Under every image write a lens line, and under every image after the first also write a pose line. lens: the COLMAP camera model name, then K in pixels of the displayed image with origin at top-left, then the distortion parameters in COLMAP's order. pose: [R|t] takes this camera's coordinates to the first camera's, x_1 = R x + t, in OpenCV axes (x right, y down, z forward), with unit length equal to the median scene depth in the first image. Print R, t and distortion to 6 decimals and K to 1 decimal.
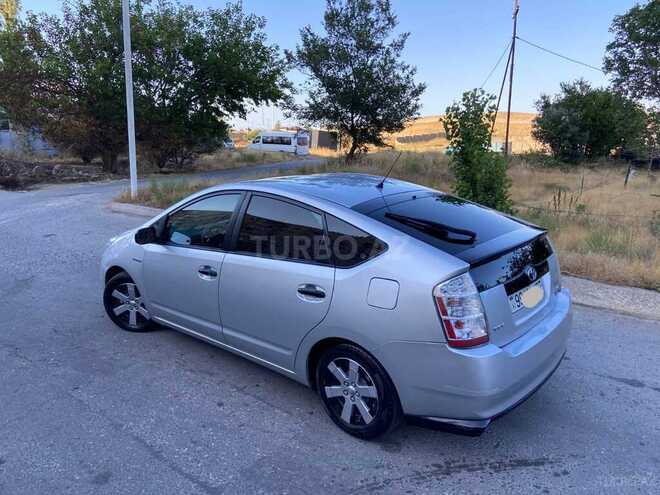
lens RADIAL K [[498.3, 0, 337.6], [0, 498.3, 250.8], [0, 0, 1]] dist [0.105532, -0.133113]
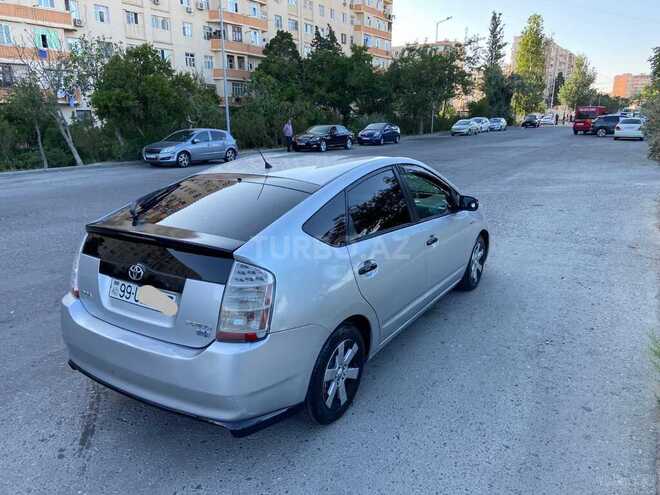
lens RADIAL K [[498.3, 0, 329.7], [0, 498.3, 253.0], [0, 0, 1]] dist [0.105532, -0.133113]
pose [[0.144398, 0.267660, -0.952632, 0.781374], [-0.221295, 0.947073, 0.232555, -0.164172], [0.964457, 0.177232, 0.195987, 0.711910]]
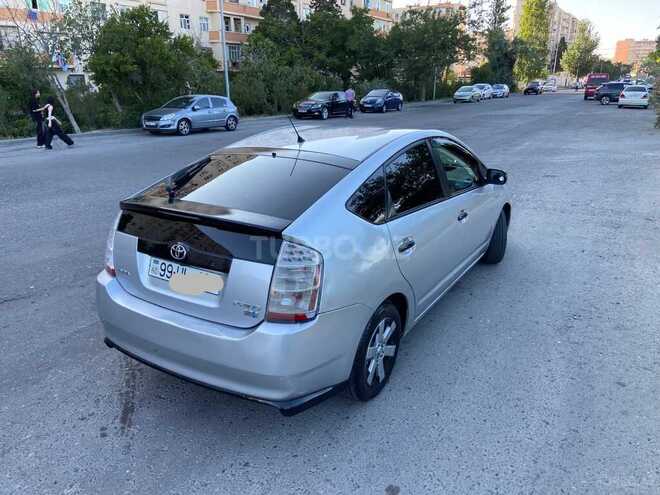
lens RADIAL K [[498.3, 0, 334.3], [0, 498.3, 253.4], [0, 0, 1]] dist [0.105532, -0.133113]
pose [[0.158196, 0.326829, -0.931749, 0.760355], [-0.224826, 0.930768, 0.288313, -0.160084], [0.961471, 0.163872, 0.220724, 0.662588]]
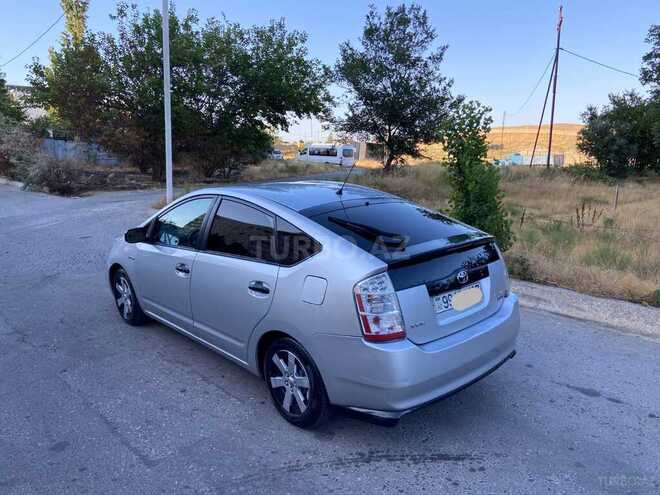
lens RADIAL K [[498.3, 0, 337.4], [0, 498.3, 250.0], [0, 0, 1]] dist [0.105532, -0.133113]
pose [[0.994737, 0.024557, -0.099476, 0.141456], [-0.026974, 0.999371, -0.023033, 0.012790], [0.098848, 0.025595, 0.994773, -0.039866]]
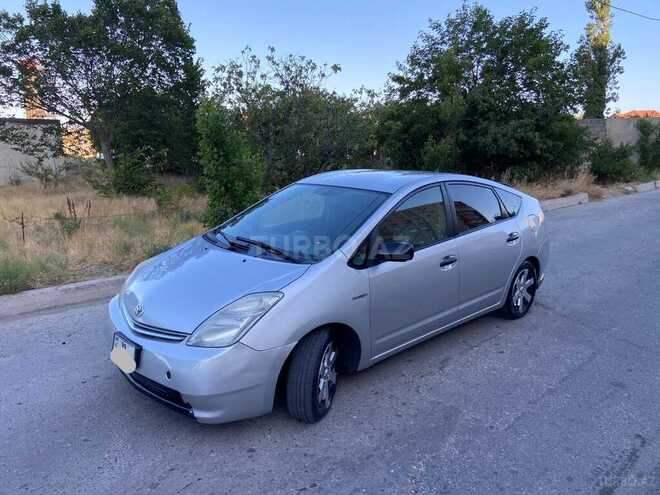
lens RADIAL K [[498.3, 0, 333.3], [0, 498.3, 250.7], [0, 0, 1]] dist [0.105532, -0.133113]
pose [[0.094193, -0.197848, 0.975697, -1.017925], [0.220125, 0.959936, 0.173402, -0.168354], [-0.970913, 0.198442, 0.133971, 0.848631]]
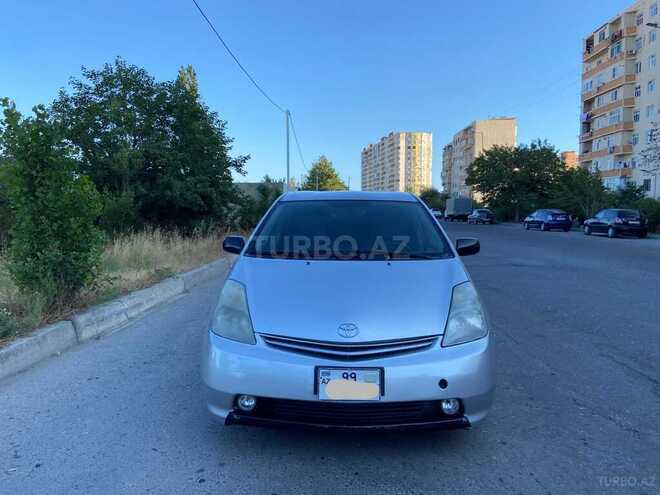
lens RADIAL K [[498.3, 0, 333.8], [0, 498.3, 250.4], [0, 0, 1]] dist [0.105532, -0.133113]
pose [[-0.642452, -0.049143, 0.764749, -0.798966], [0.181069, 0.959950, 0.213800, -0.227853], [-0.744627, 0.275828, -0.607823, 1.501902]]
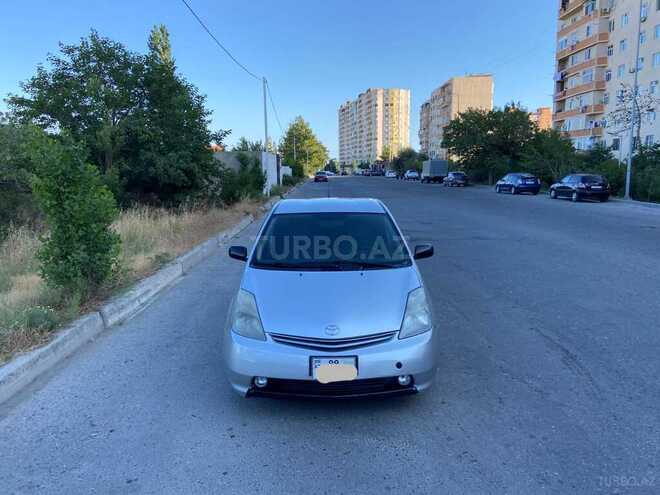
lens RADIAL K [[498.3, 0, 334.3], [0, 498.3, 252.6], [0, 0, 1]] dist [0.105532, -0.133113]
pose [[-0.676179, -0.101991, 0.729644, -0.939046], [0.185951, 0.934680, 0.302977, -0.361135], [-0.712885, 0.340544, -0.613046, 1.605561]]
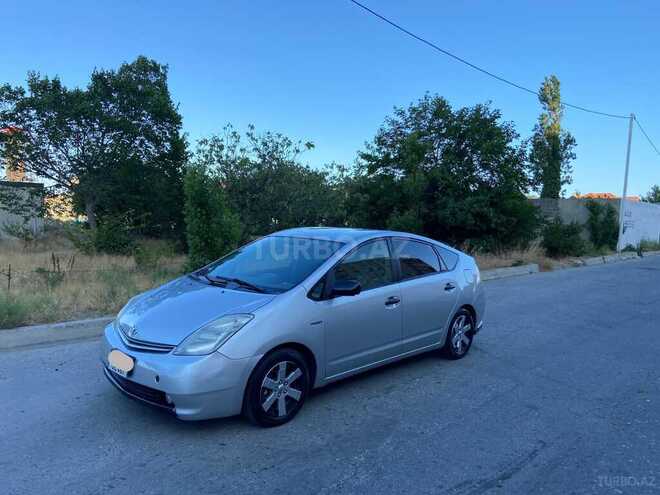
lens RADIAL K [[498.3, 0, 324.8], [0, 498.3, 249.6], [0, 0, 1]] dist [0.105532, -0.133113]
pose [[0.059075, -0.054892, 0.996743, -1.188587], [0.192796, 0.980315, 0.042561, -0.135472], [-0.979459, 0.189654, 0.068495, 0.823285]]
